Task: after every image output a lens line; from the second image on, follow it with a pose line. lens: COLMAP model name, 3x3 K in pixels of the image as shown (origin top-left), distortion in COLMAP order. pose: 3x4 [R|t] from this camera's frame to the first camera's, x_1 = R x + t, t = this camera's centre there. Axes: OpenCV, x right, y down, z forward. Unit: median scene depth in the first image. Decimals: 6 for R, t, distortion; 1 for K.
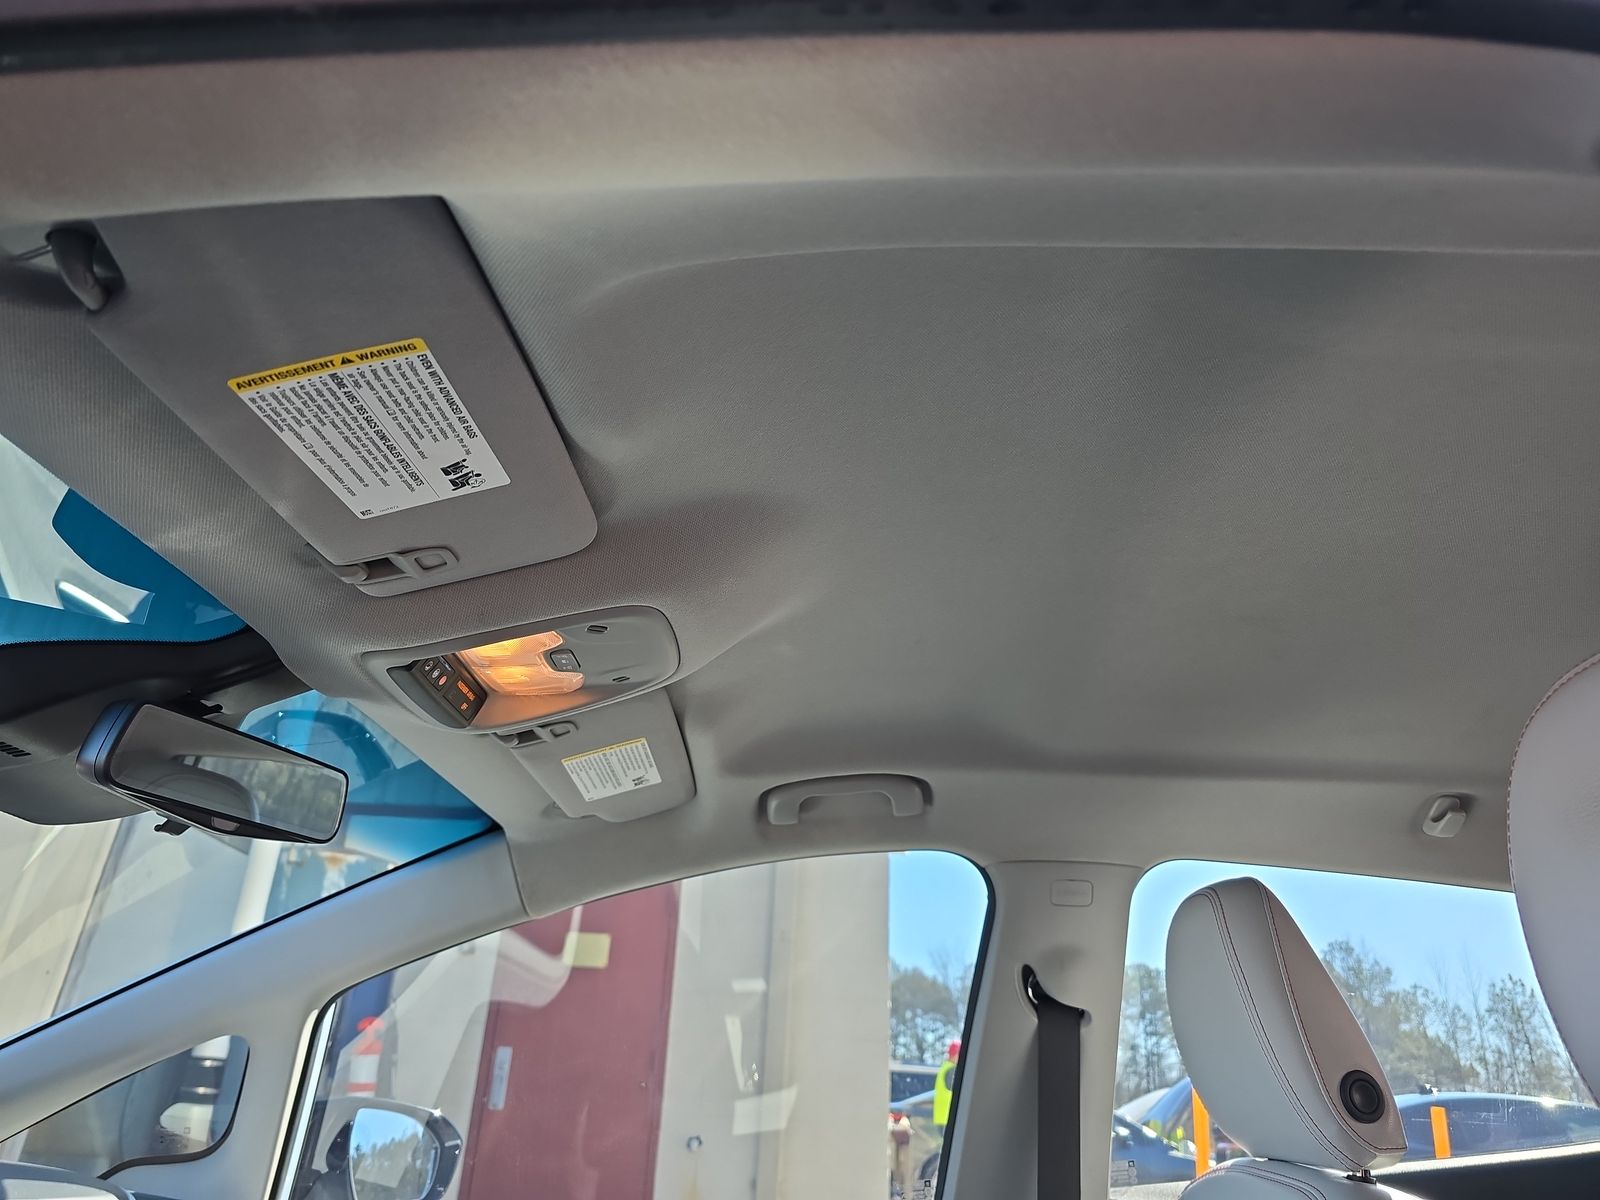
lens RADIAL K [[1075.1, 0, 800.9], [0, 1075.1, 595.8], [0, 0, 1]] dist [0.010344, -0.000040]
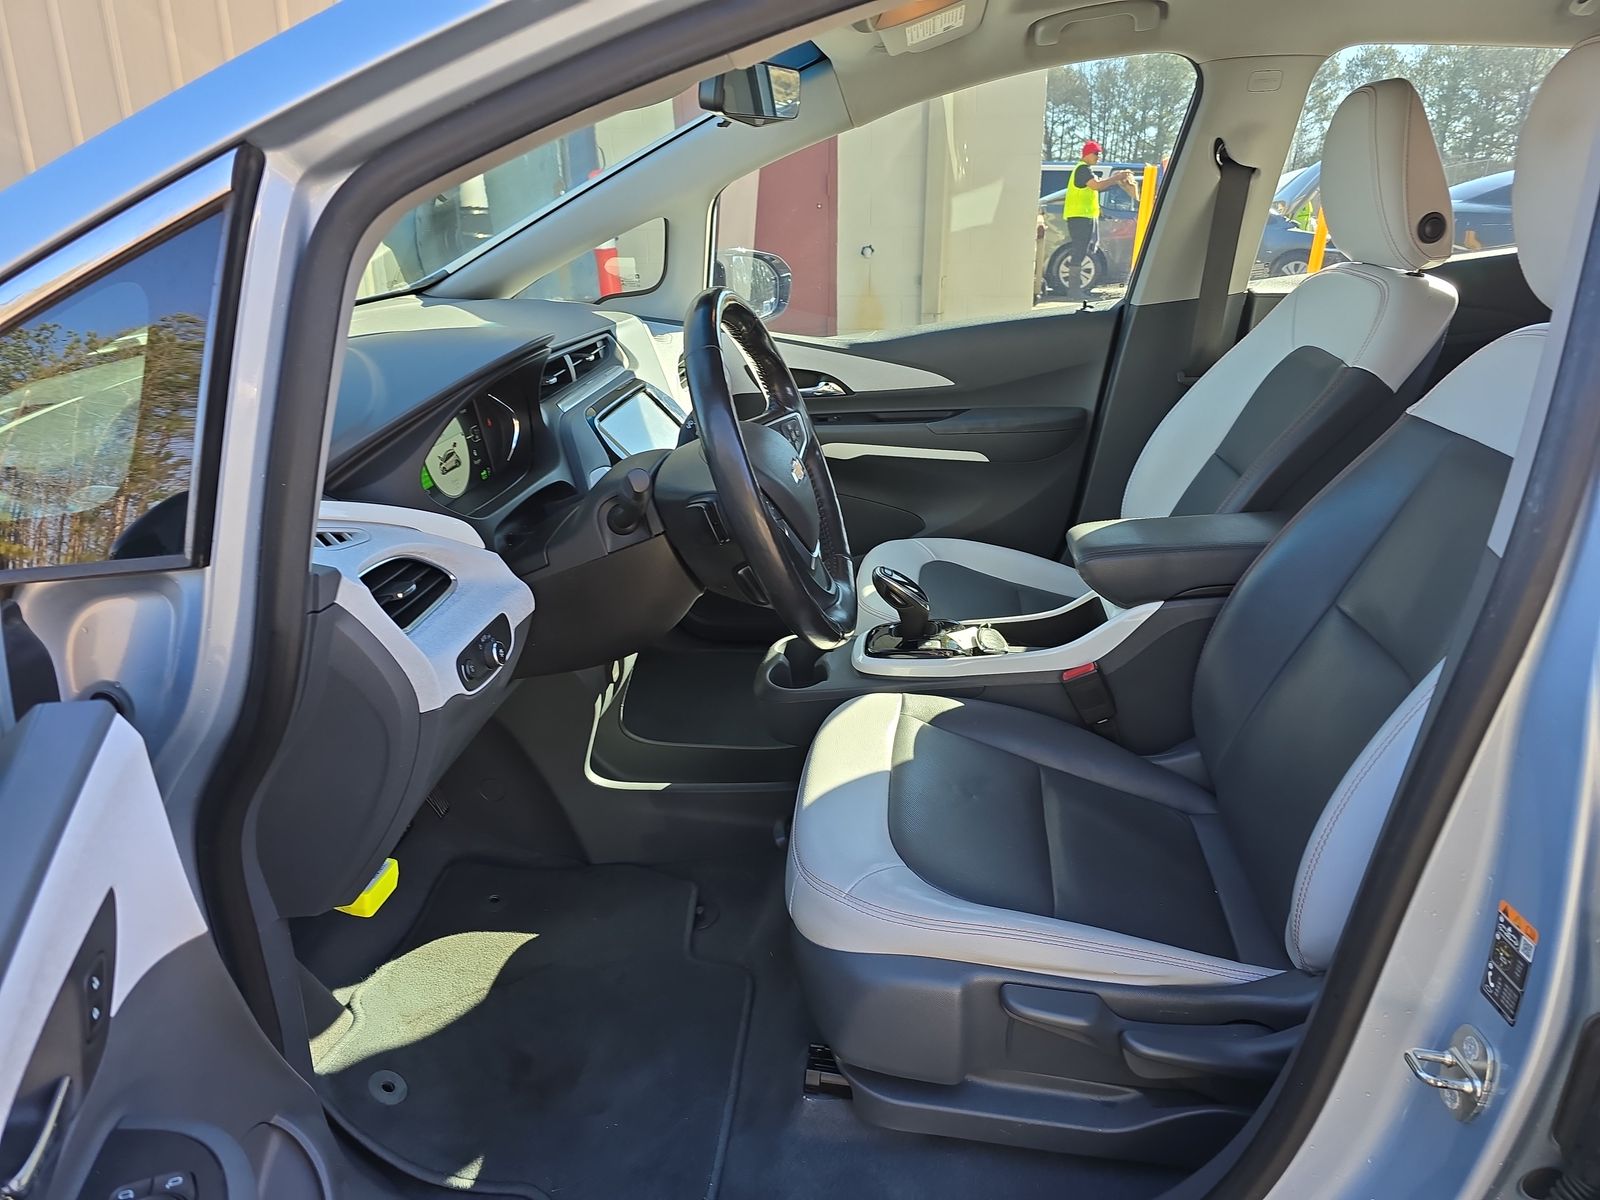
lens RADIAL K [[1075.1, 0, 800.9], [0, 1075.1, 595.8], [0, 0, 1]] dist [0.010344, -0.000040]
pose [[0.992683, -0.014542, -0.119867, -0.161220], [0.095217, 0.704741, 0.703046, -0.260061], [0.074251, -0.709315, 0.700970, -0.411898]]
